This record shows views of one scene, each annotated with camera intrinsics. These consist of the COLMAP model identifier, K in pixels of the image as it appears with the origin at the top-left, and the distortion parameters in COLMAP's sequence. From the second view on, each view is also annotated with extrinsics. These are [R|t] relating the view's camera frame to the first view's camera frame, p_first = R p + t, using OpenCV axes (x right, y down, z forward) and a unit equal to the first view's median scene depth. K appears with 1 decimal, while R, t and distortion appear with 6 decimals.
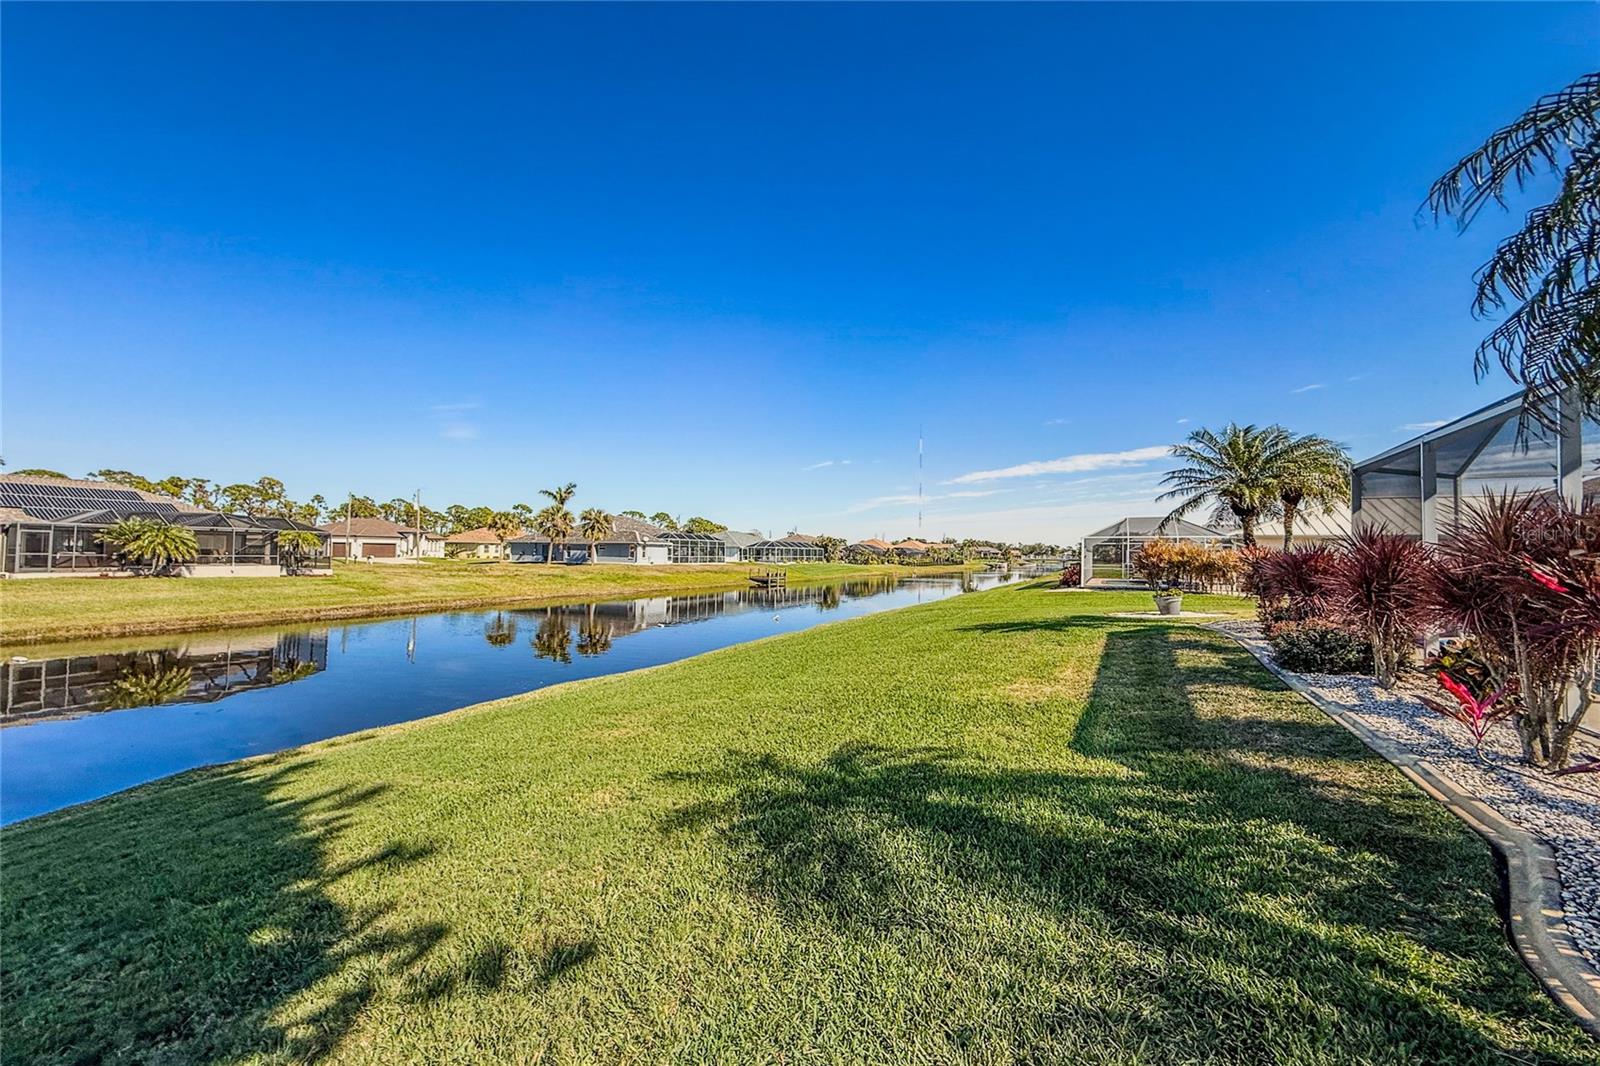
lens RADIAL K [[650.4, 0, 794.8], [0, 650.4, 538.2], [0, 0, 1]] dist [0.001272, -0.000496]
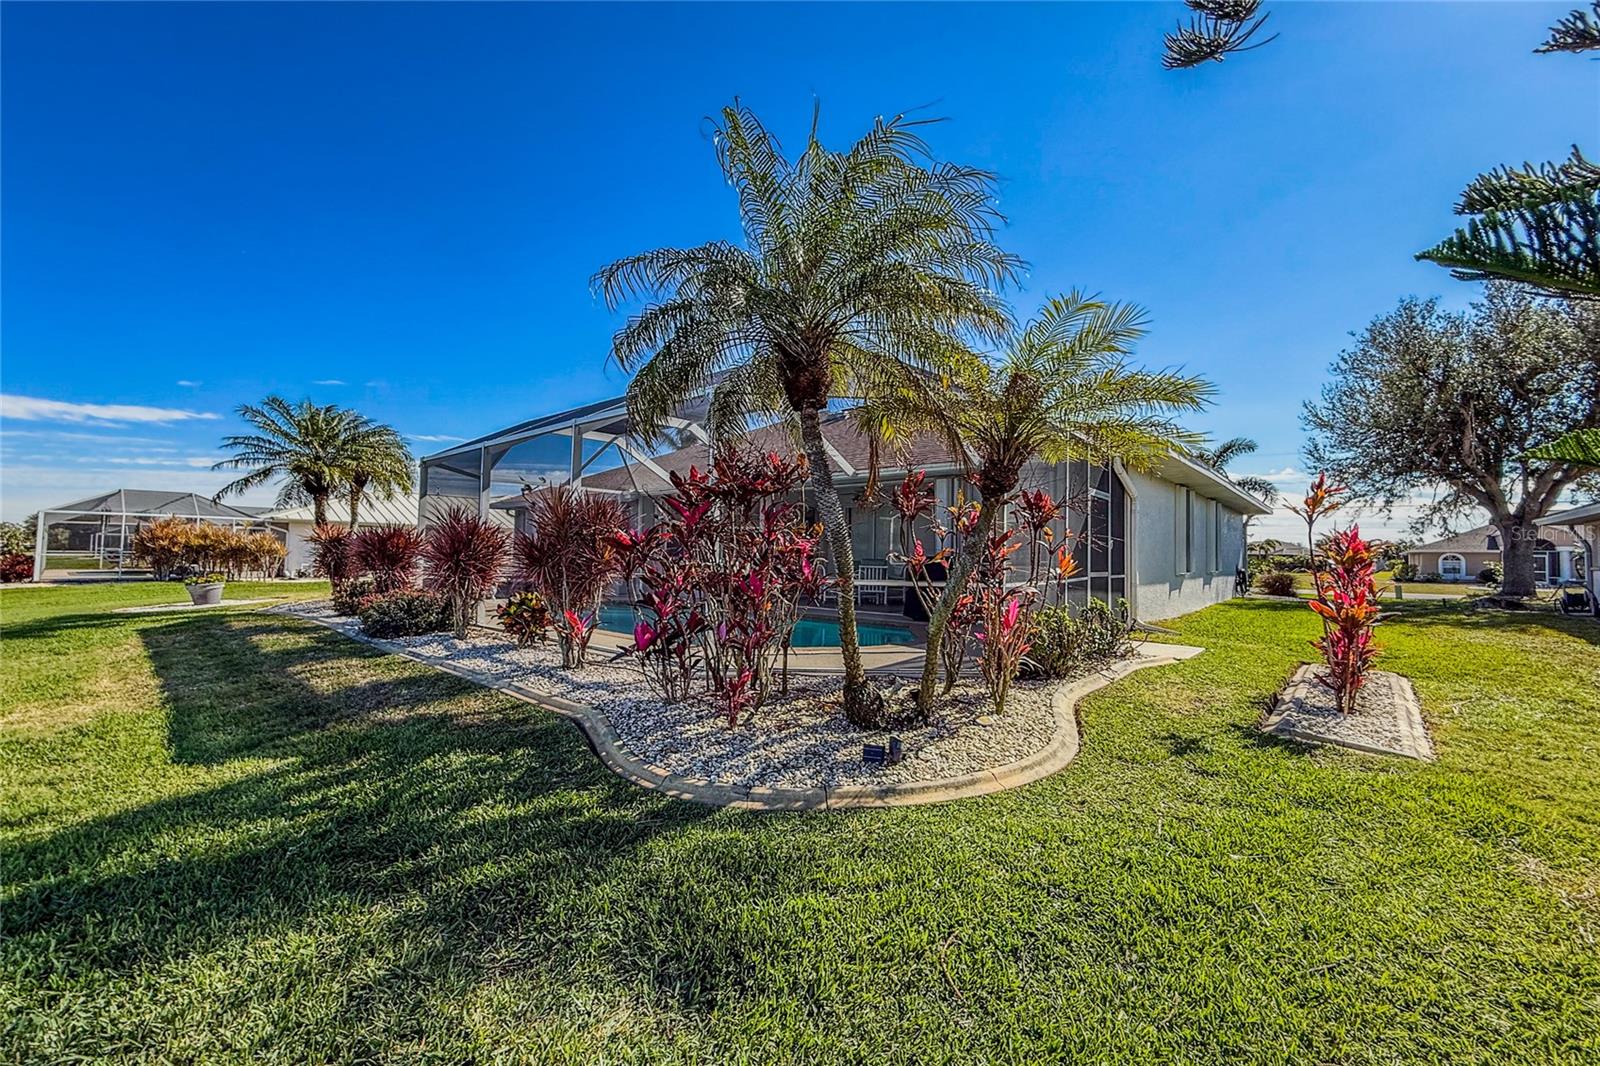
lens RADIAL K [[650.4, 0, 794.8], [0, 650.4, 538.2], [0, 0, 1]] dist [0.001272, -0.000496]
pose [[0.242892, 0.021900, 0.969806, -0.141837], [-0.033311, 0.999344, -0.014224, 0.035039], [-0.969481, -0.028850, 0.243462, 0.090342]]
